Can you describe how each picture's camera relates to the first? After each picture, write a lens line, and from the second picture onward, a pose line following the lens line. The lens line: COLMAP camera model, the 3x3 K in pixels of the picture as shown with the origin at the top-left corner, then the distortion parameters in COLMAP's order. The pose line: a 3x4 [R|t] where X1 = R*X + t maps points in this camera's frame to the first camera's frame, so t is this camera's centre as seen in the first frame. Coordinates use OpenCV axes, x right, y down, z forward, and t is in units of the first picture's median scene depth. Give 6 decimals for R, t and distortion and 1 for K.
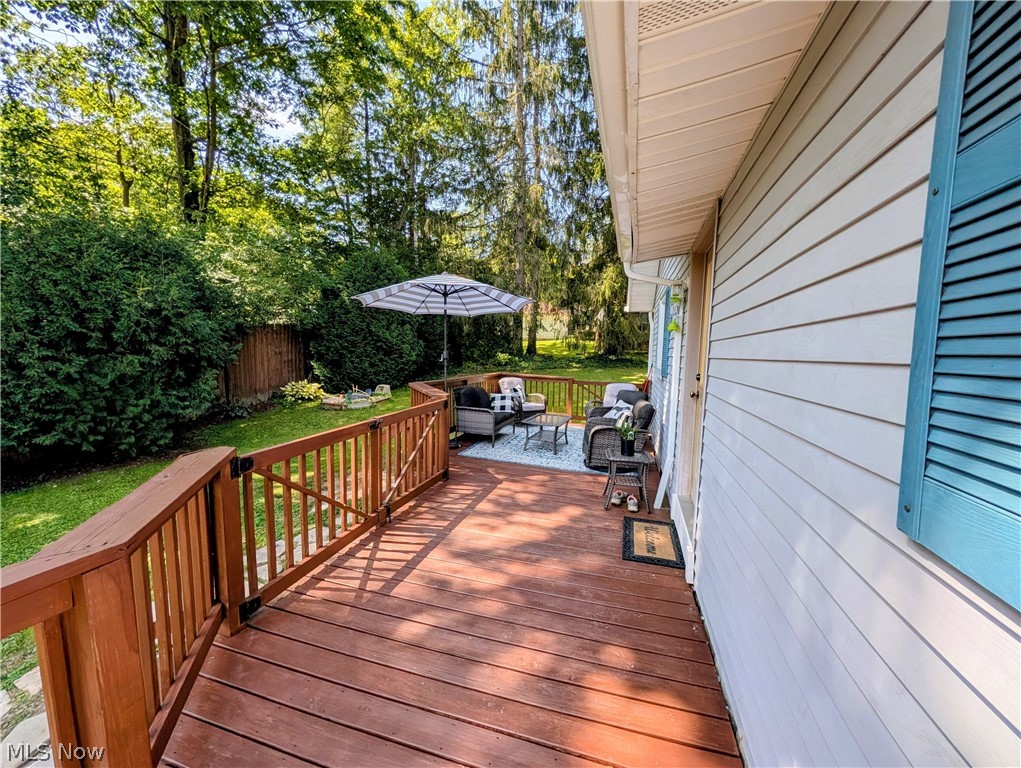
lens RADIAL K [[393.1, 0, 509.1], [0, 393.1, 384.4], [0, 0, 1]] dist [0.000871, 0.000139]
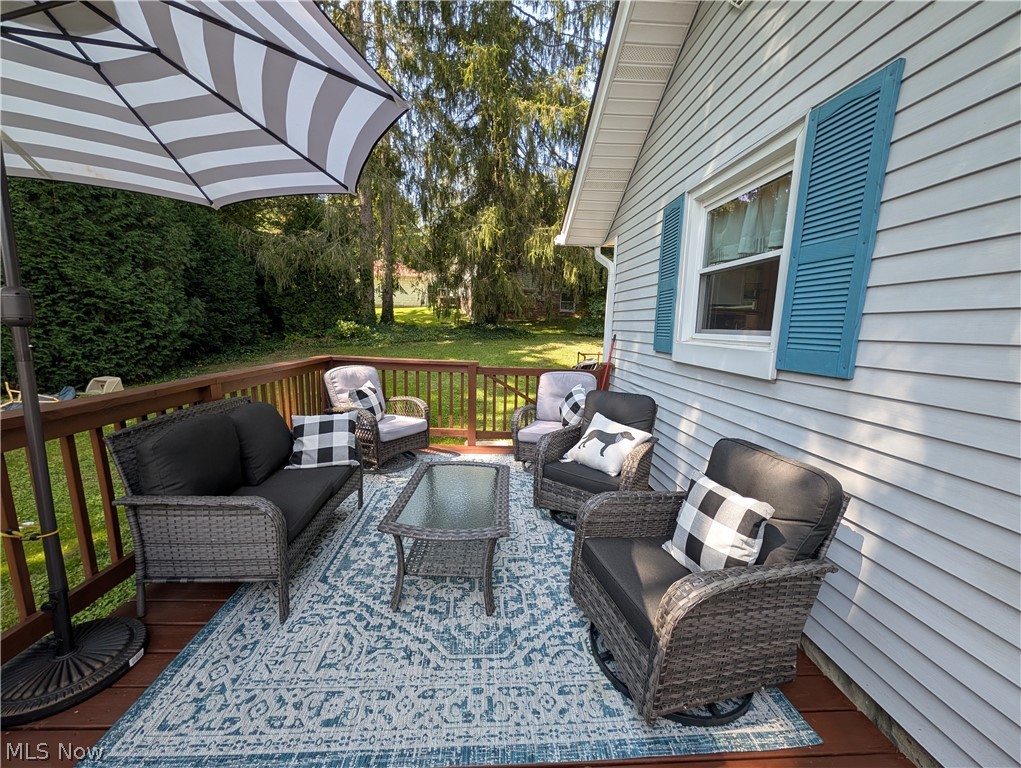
lens RADIAL K [[393.1, 0, 509.1], [0, 393.1, 384.4], [0, 0, 1]] dist [0.000871, 0.000139]
pose [[0.937050, -0.051547, 0.345368, 0.011167], [0.025652, 0.996534, 0.079135, -0.017112], [-0.348250, -0.065294, 0.935125, 0.290269]]
